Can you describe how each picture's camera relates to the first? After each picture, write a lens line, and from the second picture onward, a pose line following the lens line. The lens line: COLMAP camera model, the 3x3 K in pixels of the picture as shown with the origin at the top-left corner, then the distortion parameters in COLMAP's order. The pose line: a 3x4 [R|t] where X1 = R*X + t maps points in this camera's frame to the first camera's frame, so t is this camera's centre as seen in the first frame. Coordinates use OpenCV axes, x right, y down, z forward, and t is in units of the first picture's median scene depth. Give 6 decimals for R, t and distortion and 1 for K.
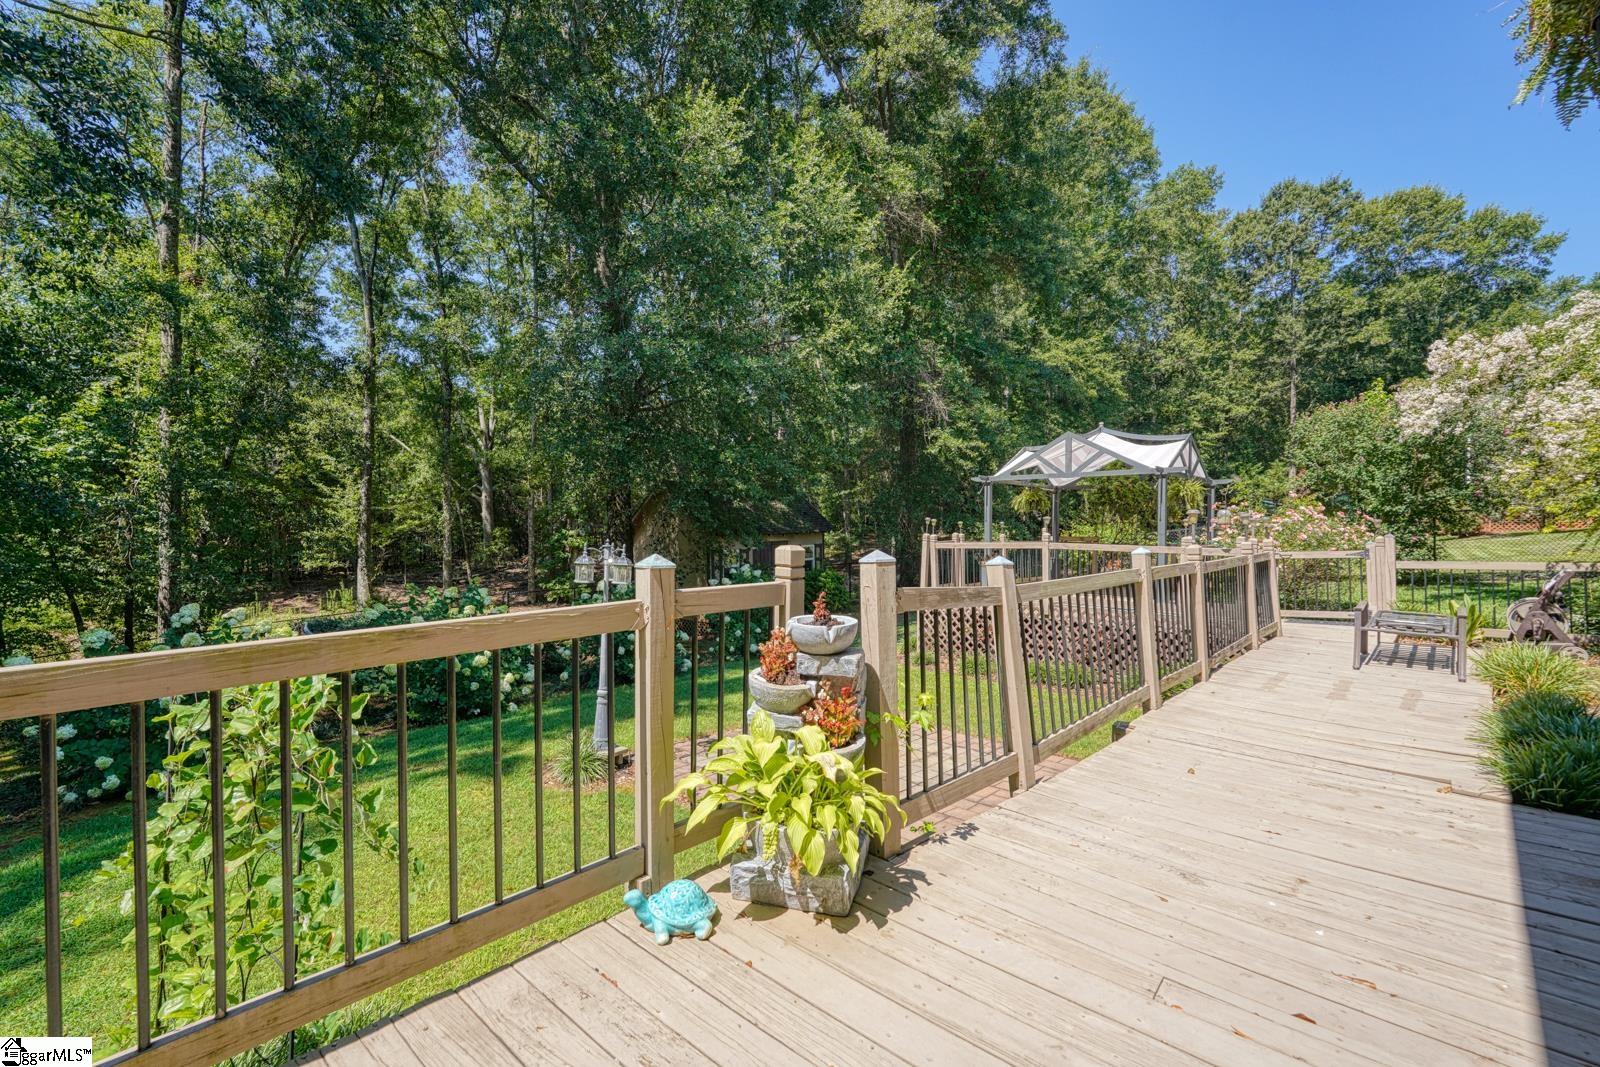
lens RADIAL K [[704.8, 0, 794.2], [0, 704.8, 530.8], [0, 0, 1]] dist [-0.016473, 0.006605]
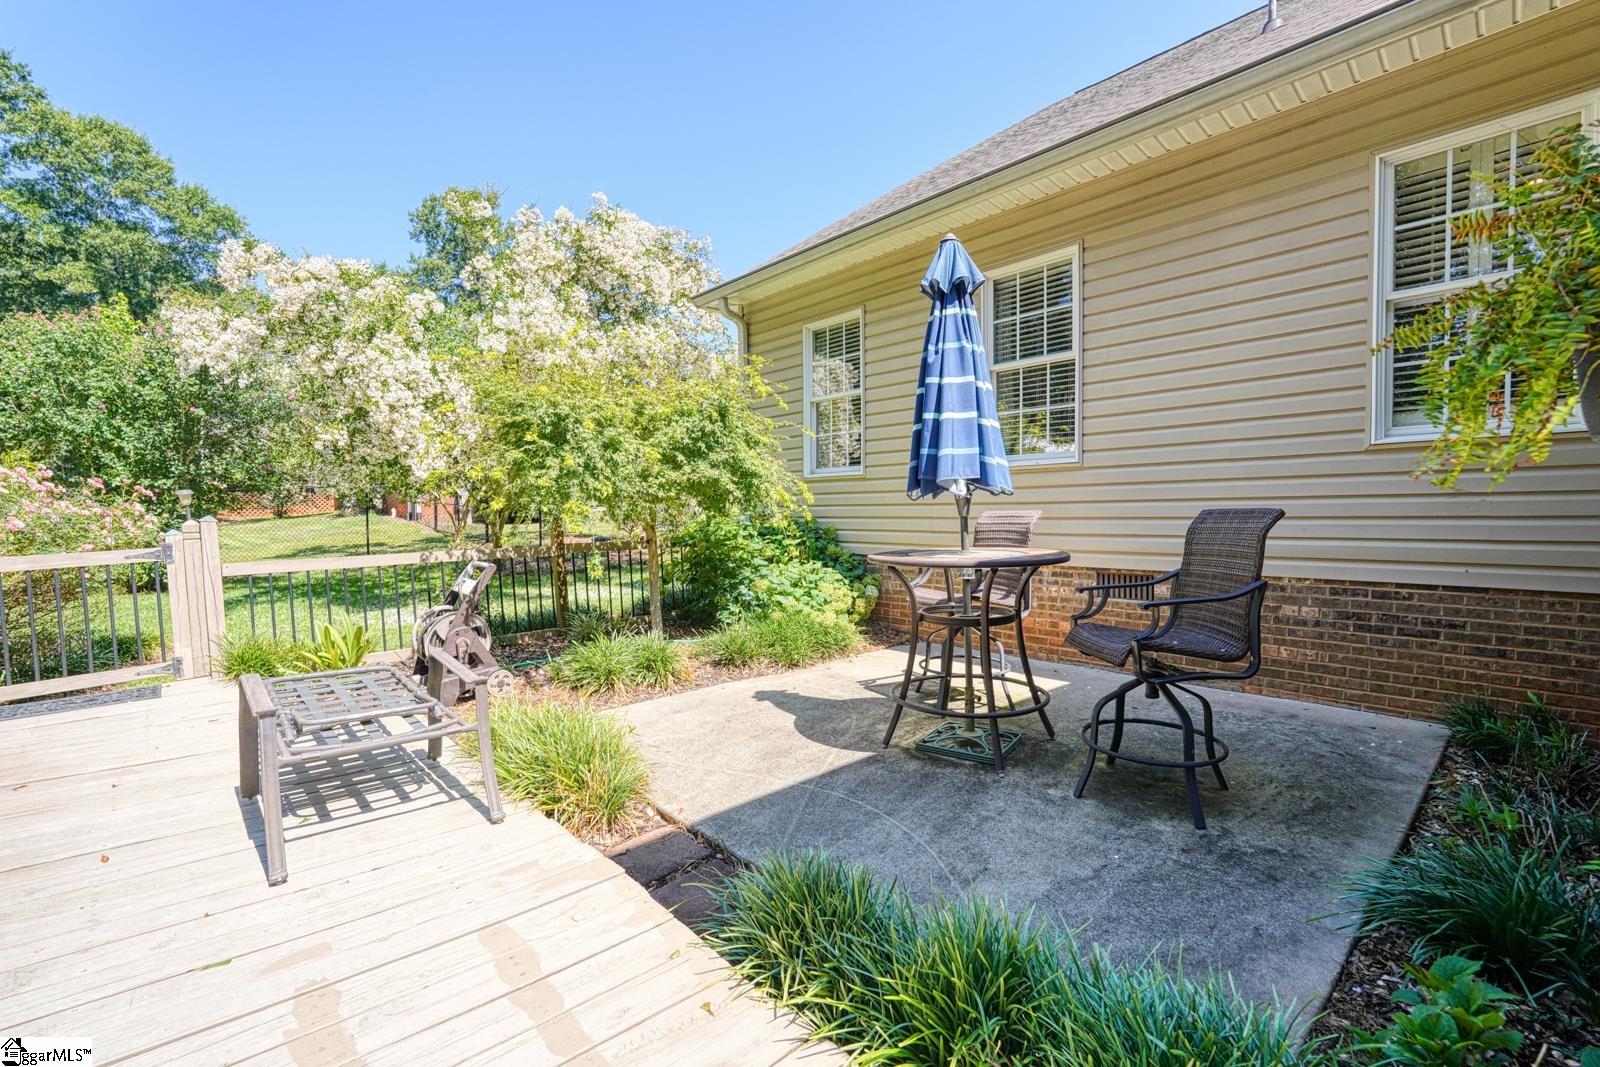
lens RADIAL K [[704.8, 0, 794.2], [0, 704.8, 530.8], [0, 0, 1]] dist [-0.016473, 0.006605]
pose [[0.067977, -0.022830, 0.997426, 0.076412], [0.010675, 0.999698, 0.022155, 0.002154], [-0.997630, 0.009141, 0.068200, 0.116257]]
